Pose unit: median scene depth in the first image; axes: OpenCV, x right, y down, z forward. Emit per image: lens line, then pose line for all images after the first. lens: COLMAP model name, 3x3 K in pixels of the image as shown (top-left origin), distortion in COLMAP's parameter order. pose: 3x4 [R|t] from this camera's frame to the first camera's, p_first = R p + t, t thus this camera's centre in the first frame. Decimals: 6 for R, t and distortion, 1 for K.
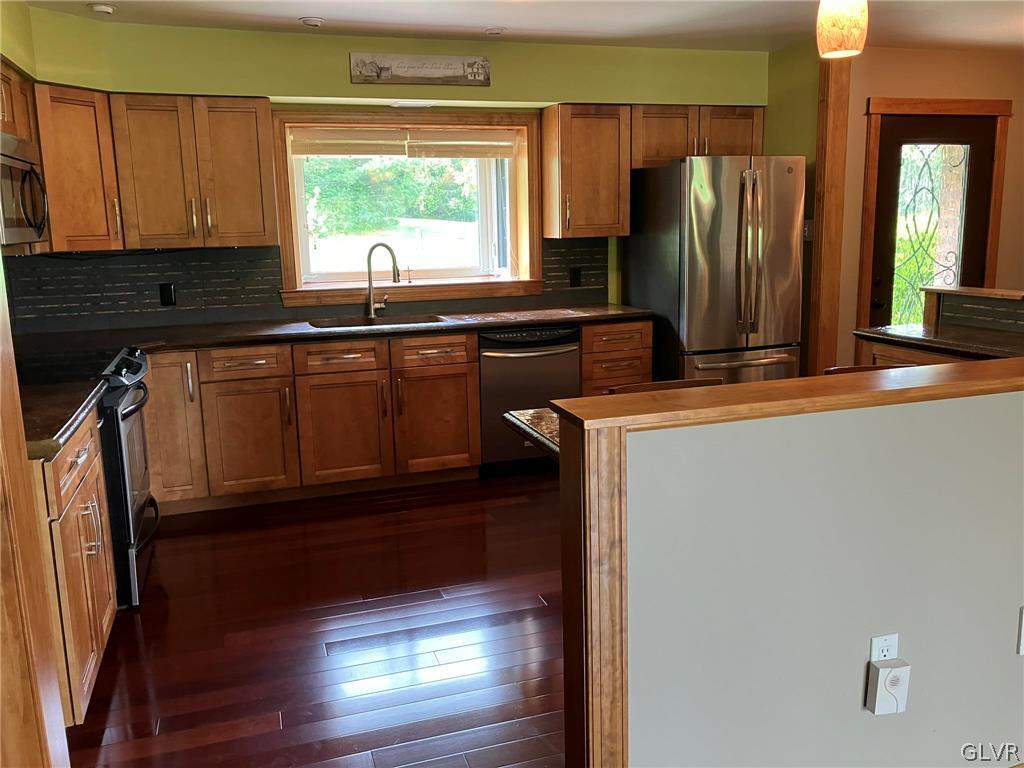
lens RADIAL K [[847.9, 0, 511.7], [0, 847.9, 381.5], [0, 0, 1]] dist [0.049058, -0.037575]
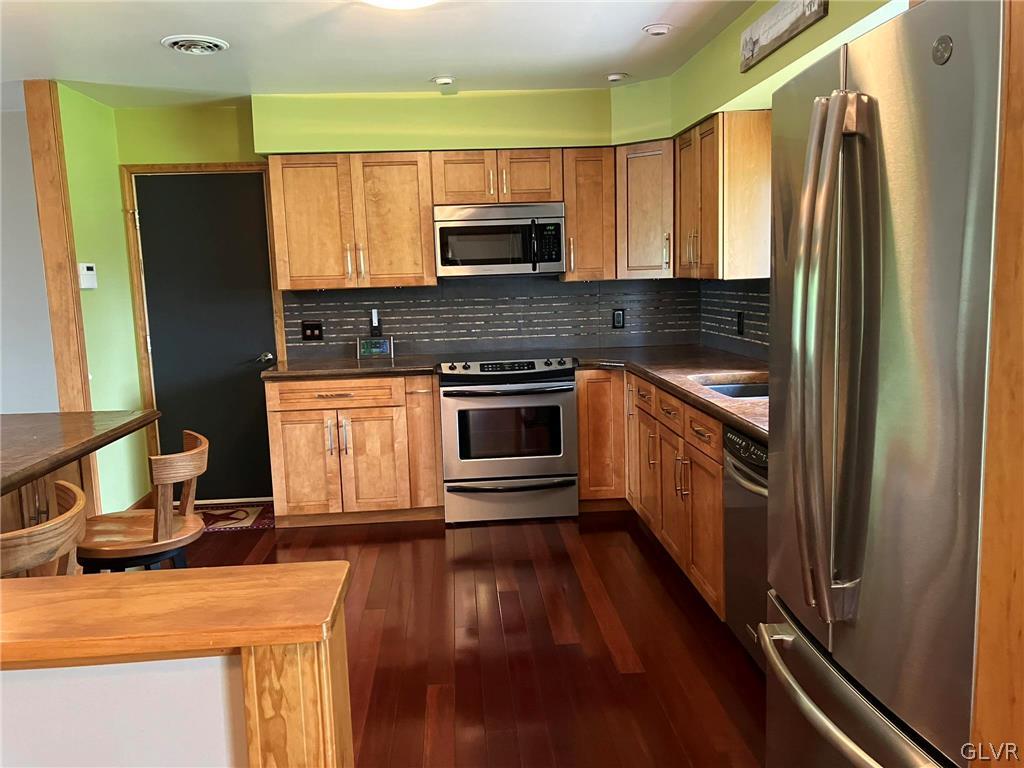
lens RADIAL K [[847.9, 0, 508.7], [0, 847.9, 404.0], [0, 0, 1]] dist [0.049058, -0.037575]
pose [[-0.242401, 0.179785, -0.953372, 0.608036], [-0.142337, 0.965456, 0.218254, -0.184318], [0.959678, 0.188605, -0.208438, 0.938750]]
